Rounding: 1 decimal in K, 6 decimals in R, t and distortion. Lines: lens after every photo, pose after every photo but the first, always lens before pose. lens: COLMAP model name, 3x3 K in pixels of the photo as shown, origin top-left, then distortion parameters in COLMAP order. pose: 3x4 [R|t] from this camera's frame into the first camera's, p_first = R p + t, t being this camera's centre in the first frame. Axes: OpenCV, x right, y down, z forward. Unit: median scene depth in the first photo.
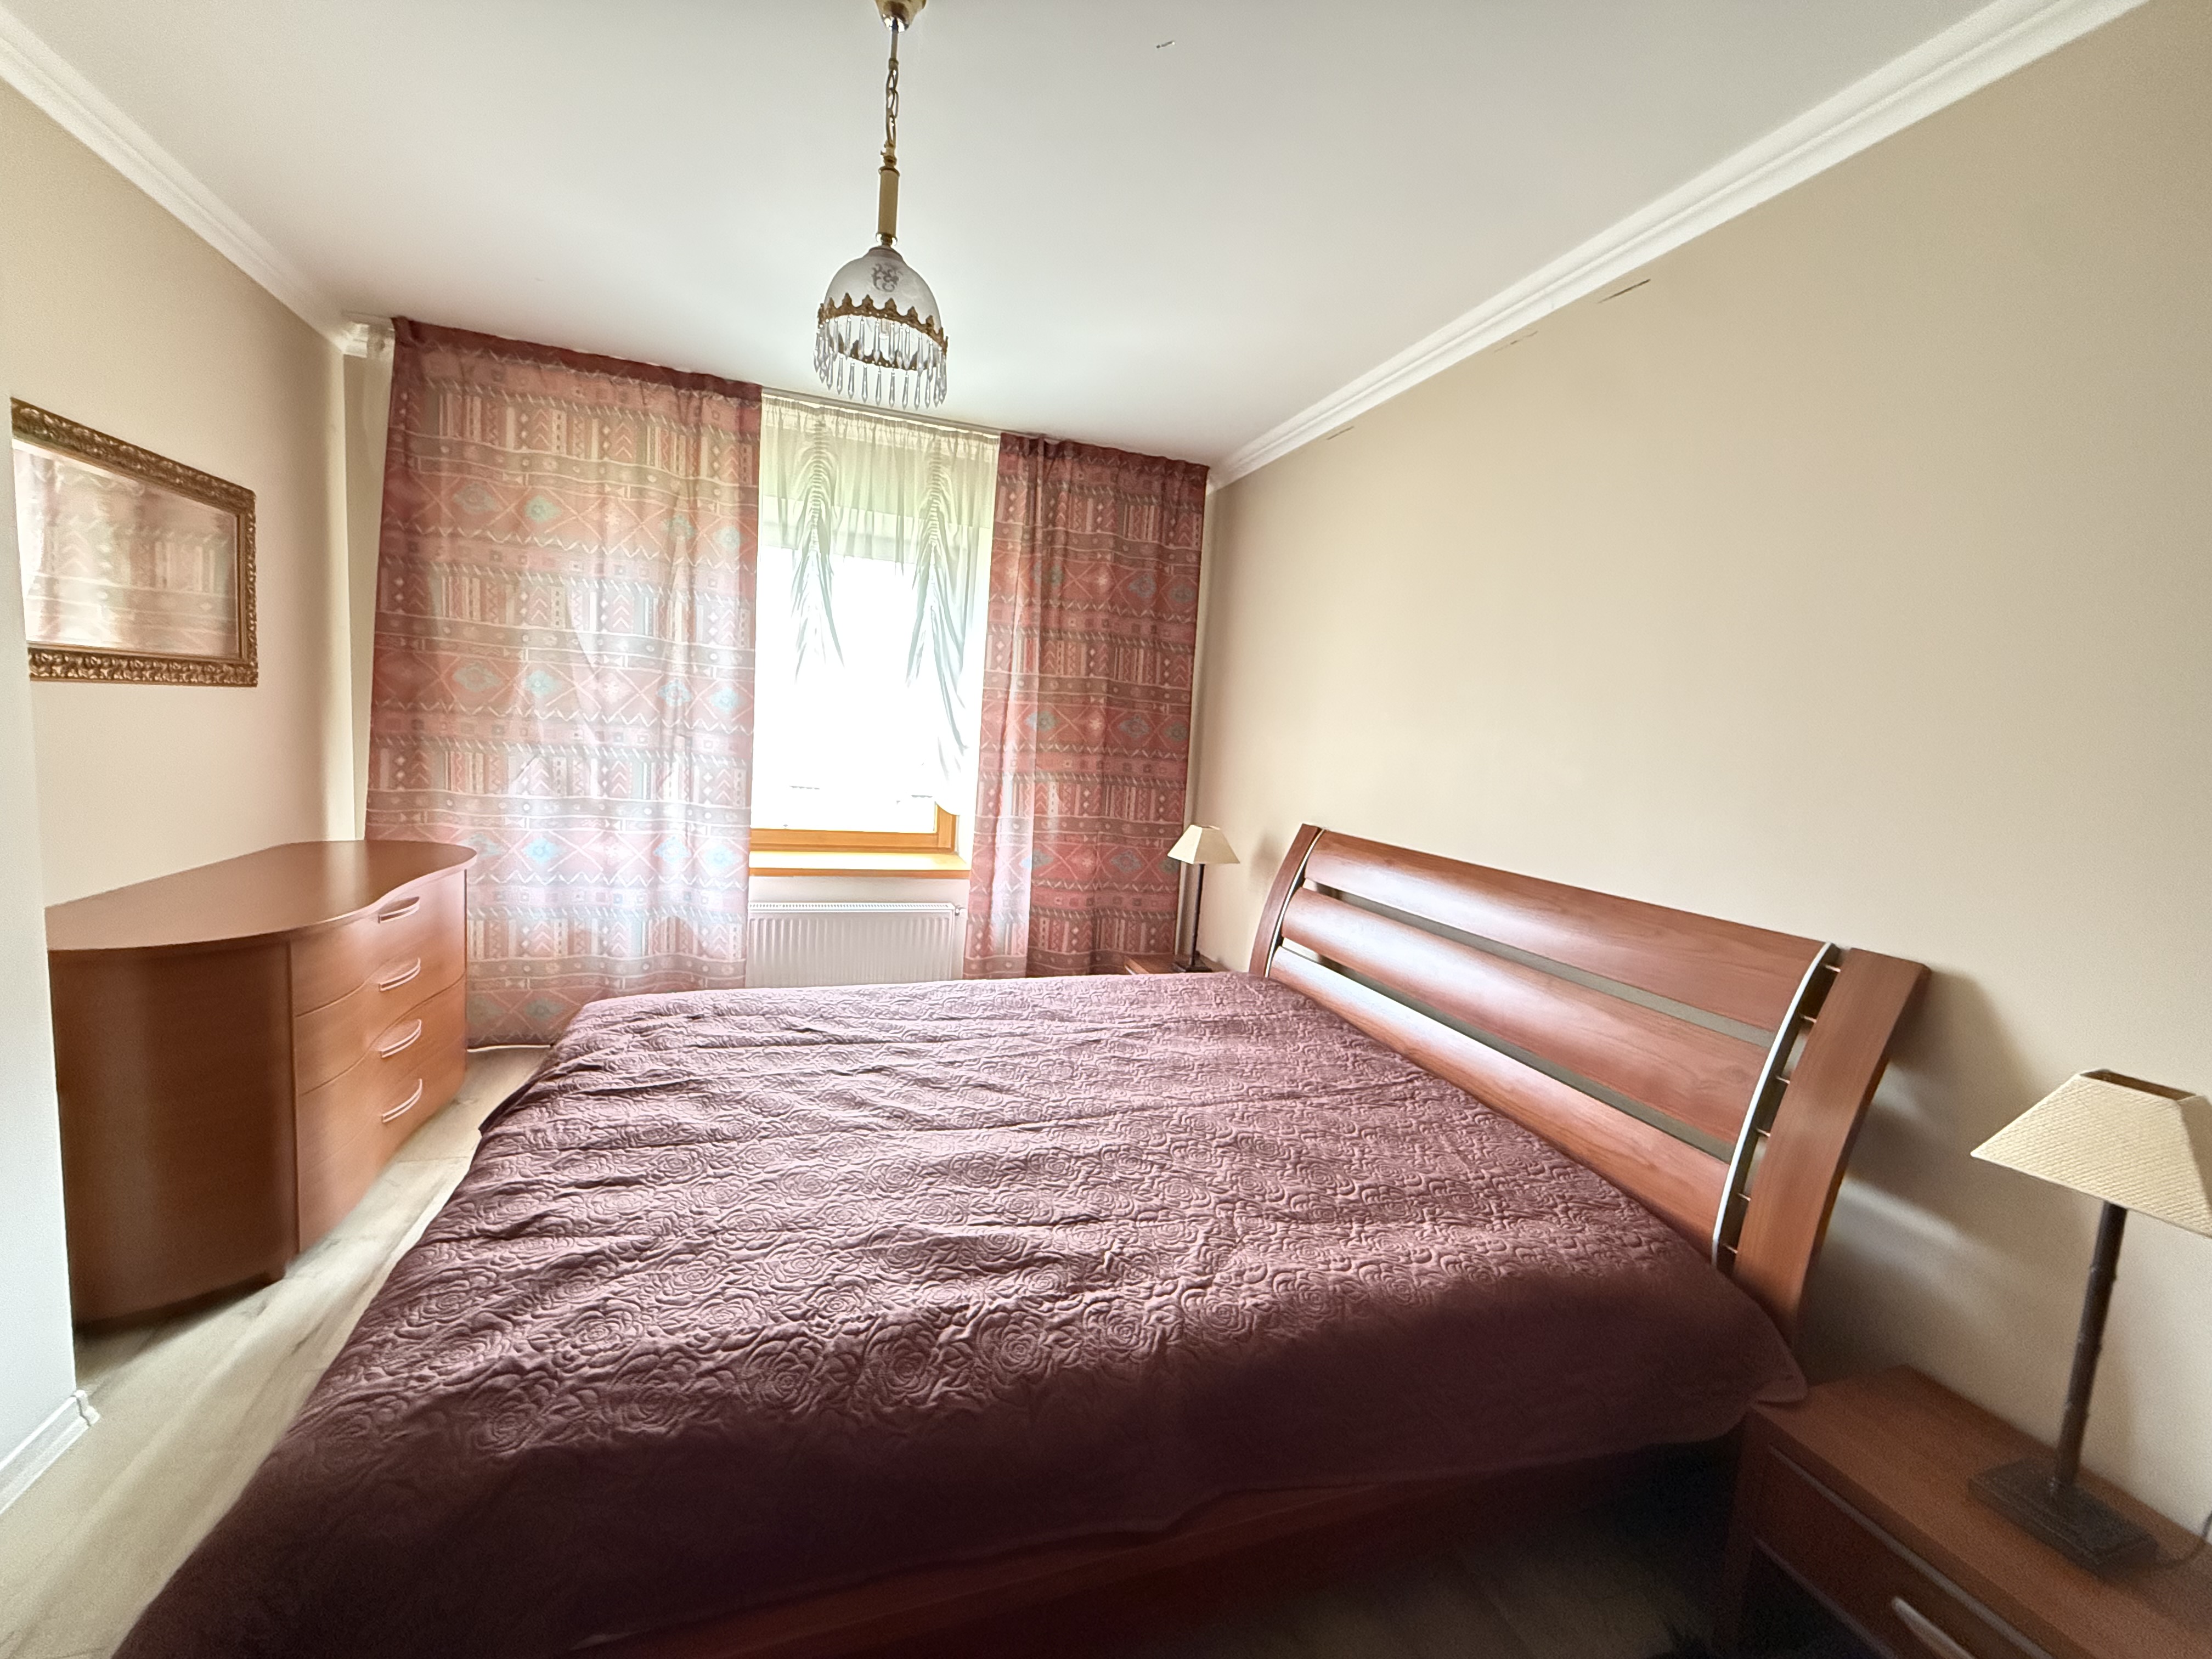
lens RADIAL K [[880.4, 0, 1100.9], [0, 880.4, 828.9], [0, 0, 1]] dist [-0.000891, 0.000323]
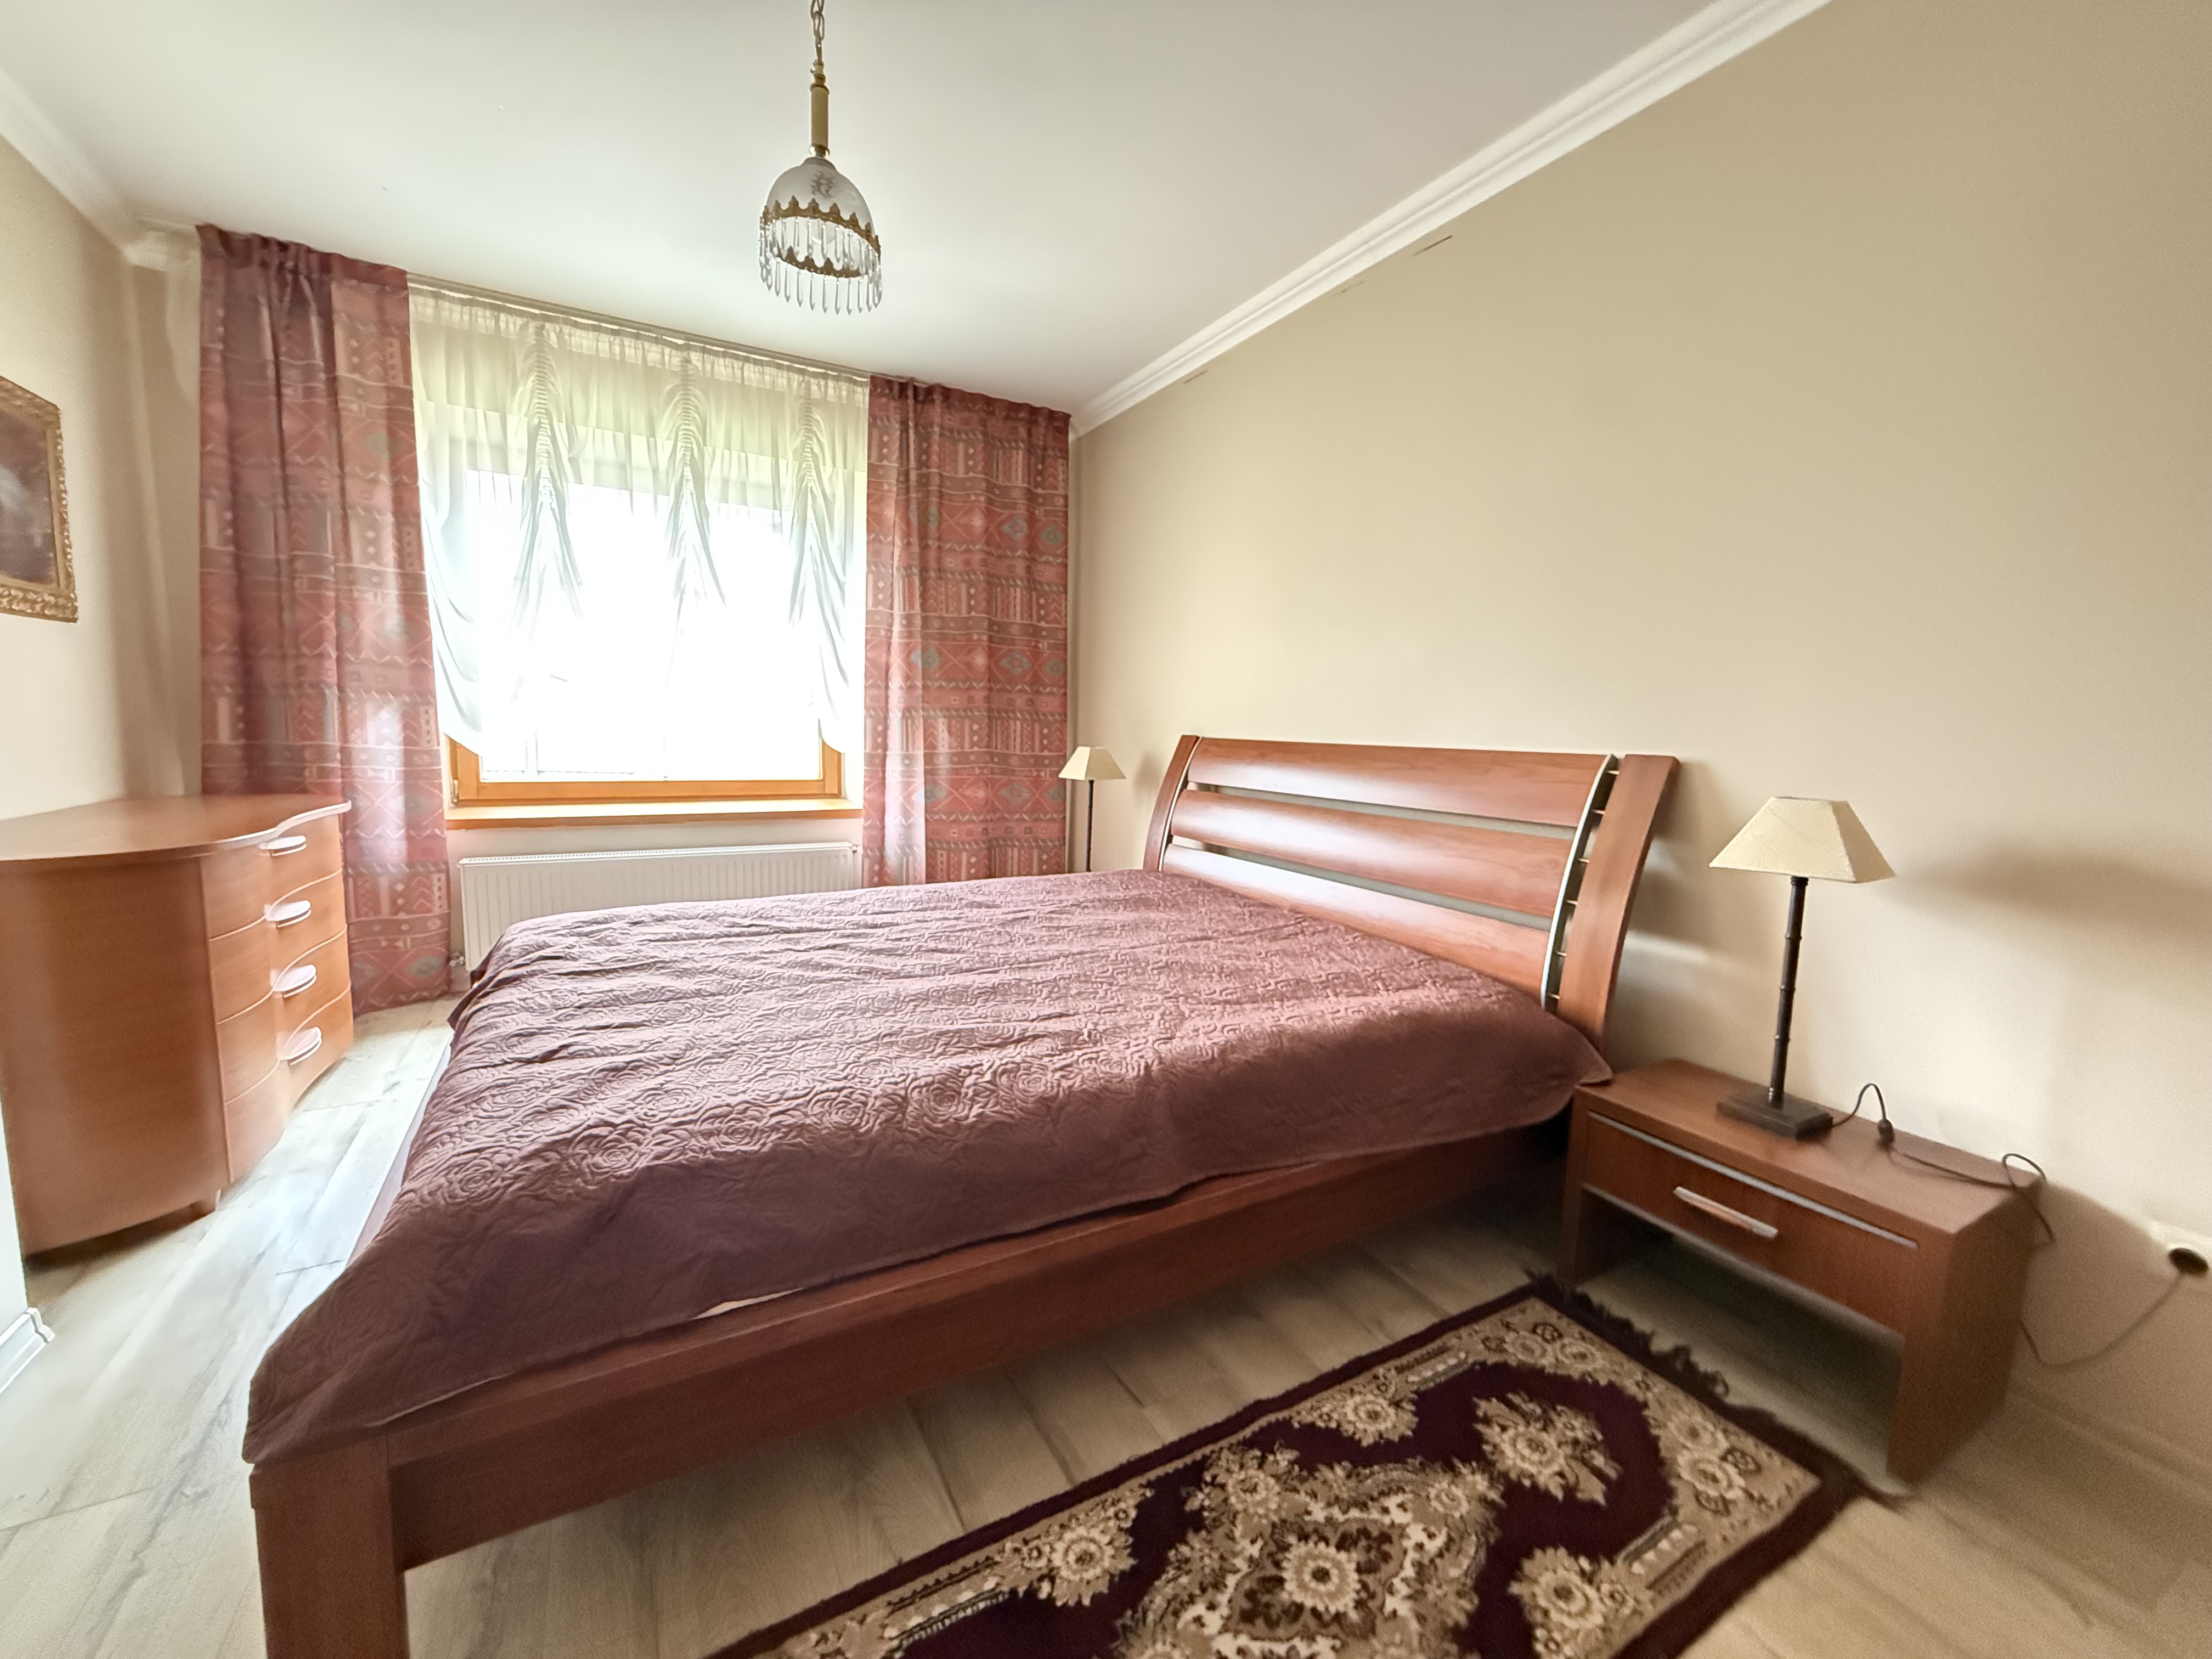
lens RADIAL K [[880.8, 0, 1102.0], [0, 880.8, 829.8], [0, 0, 1]] dist [-0.001188, 0.000310]
pose [[0.982850, -0.065847, 0.172252, -0.104018], [0.062870, 0.997764, 0.022689, 0.125406], [-0.173361, -0.011471, 0.984792, -0.111303]]
